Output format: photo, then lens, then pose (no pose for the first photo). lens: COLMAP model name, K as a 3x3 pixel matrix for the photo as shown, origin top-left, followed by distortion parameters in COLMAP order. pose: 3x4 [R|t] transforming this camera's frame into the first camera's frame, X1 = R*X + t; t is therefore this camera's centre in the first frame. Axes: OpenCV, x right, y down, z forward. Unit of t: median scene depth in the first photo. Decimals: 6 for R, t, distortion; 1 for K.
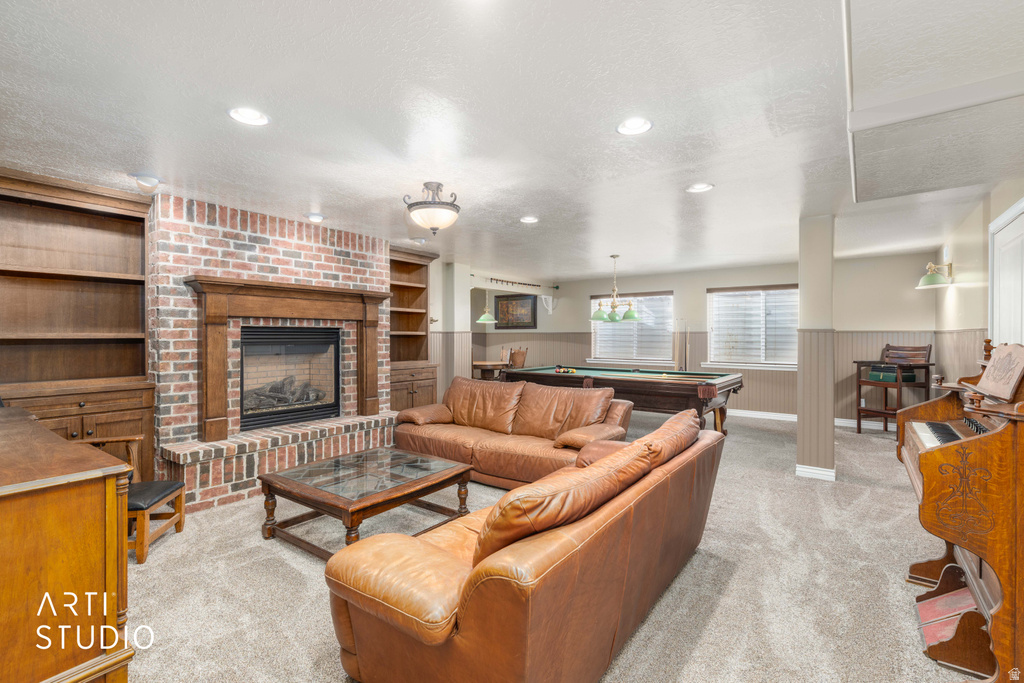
lens RADIAL K [[461.8, 0, 512.5], [0, 461.8, 339.2], [0, 0, 1]] dist [0.001640, -0.000018]
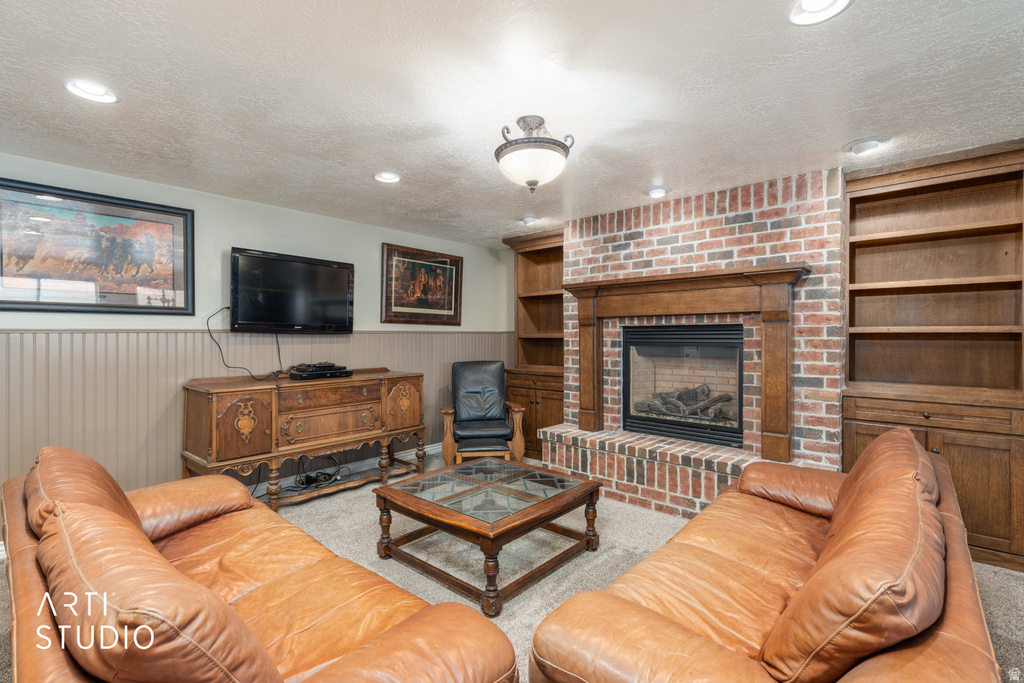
lens RADIAL K [[461.8, 0, 512.4], [0, 461.8, 340.5], [0, 0, 1]] dist [0.001640, -0.000018]
pose [[-0.099060, 0.013034, -0.994996, 0.414134], [-0.002604, 0.999907, 0.013358, -0.009223], [0.995078, 0.003914, -0.099017, 0.809296]]
